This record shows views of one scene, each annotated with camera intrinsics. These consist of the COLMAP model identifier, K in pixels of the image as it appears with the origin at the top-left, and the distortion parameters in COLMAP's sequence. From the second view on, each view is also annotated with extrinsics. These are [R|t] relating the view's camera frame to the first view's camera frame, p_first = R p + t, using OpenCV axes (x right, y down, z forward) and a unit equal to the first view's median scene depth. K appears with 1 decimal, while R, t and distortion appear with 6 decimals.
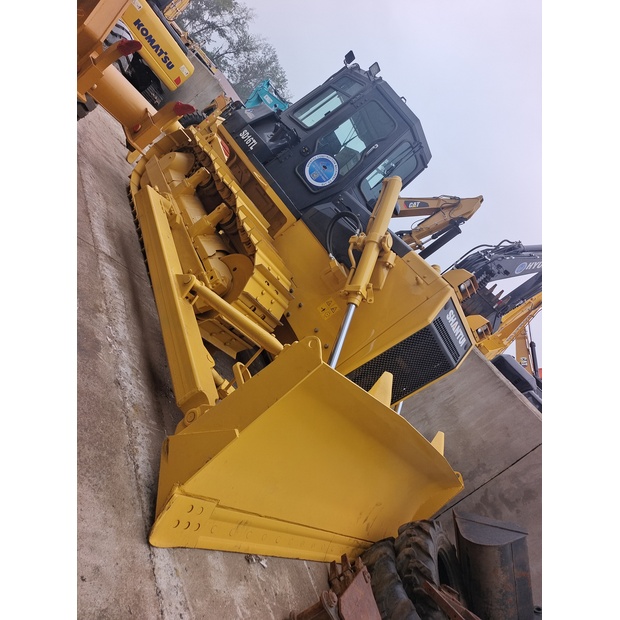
lens RADIAL K [[421.9, 0, 311.3], [0, 421.9, 312.1], [0, 0, 1]] dist [0.041733, -0.026496]
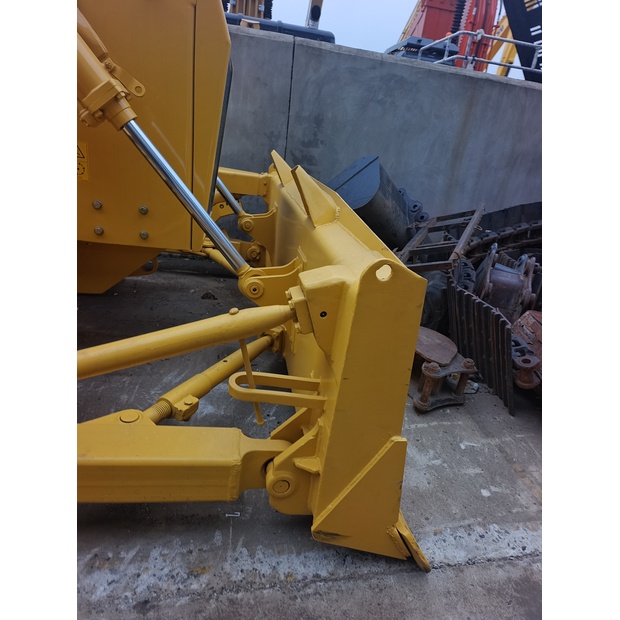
lens RADIAL K [[421.9, 0, 308.8], [0, 421.9, 311.4], [0, 0, 1]] dist [0.041733, -0.026496]
pose [[0.418726, -0.883053, 0.211863, -0.165923], [0.450987, 0.404707, 0.795502, -0.326889], [-0.788212, -0.237550, 0.567707, 0.653928]]
